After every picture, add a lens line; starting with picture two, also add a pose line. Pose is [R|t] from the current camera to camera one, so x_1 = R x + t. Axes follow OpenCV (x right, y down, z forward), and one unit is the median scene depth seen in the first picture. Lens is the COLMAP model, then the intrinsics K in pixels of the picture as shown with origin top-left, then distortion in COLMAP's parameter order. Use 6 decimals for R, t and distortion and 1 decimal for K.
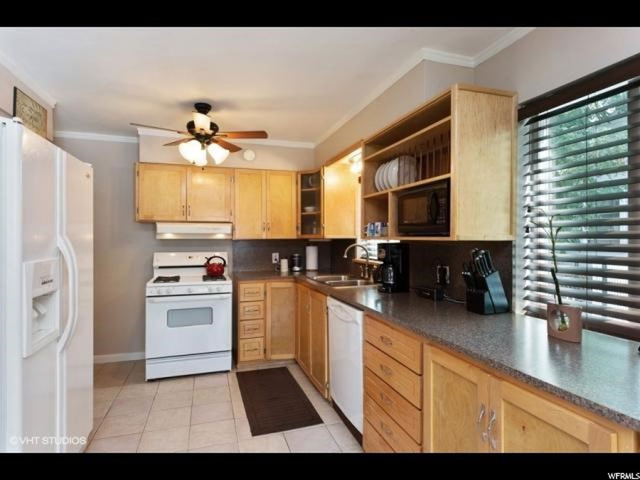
lens RADIAL K [[359.5, 0, 321.7], [0, 359.5, 236.2], [0, 0, 1]] dist [-0.001926, -0.001541]
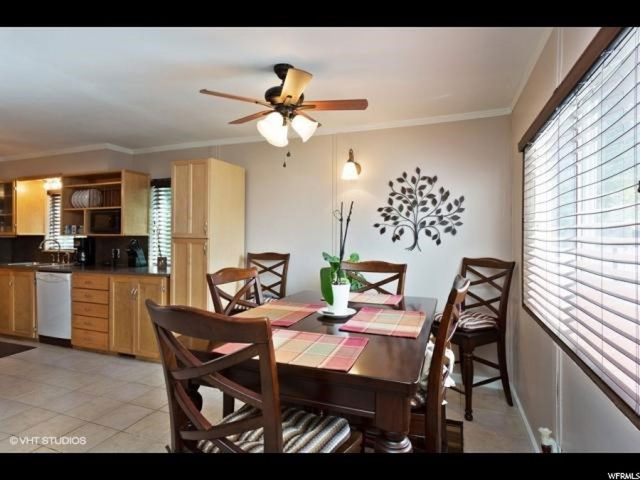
lens RADIAL K [[359.5, 0, 321.7], [0, 359.5, 236.2], [0, 0, 1]] dist [-0.001926, -0.001541]
pose [[0.647303, 0.002595, 0.762229, -0.476395], [-0.006787, 0.999974, 0.002359, 0.000463], [-0.762203, -0.006700, 0.647304, -1.244797]]
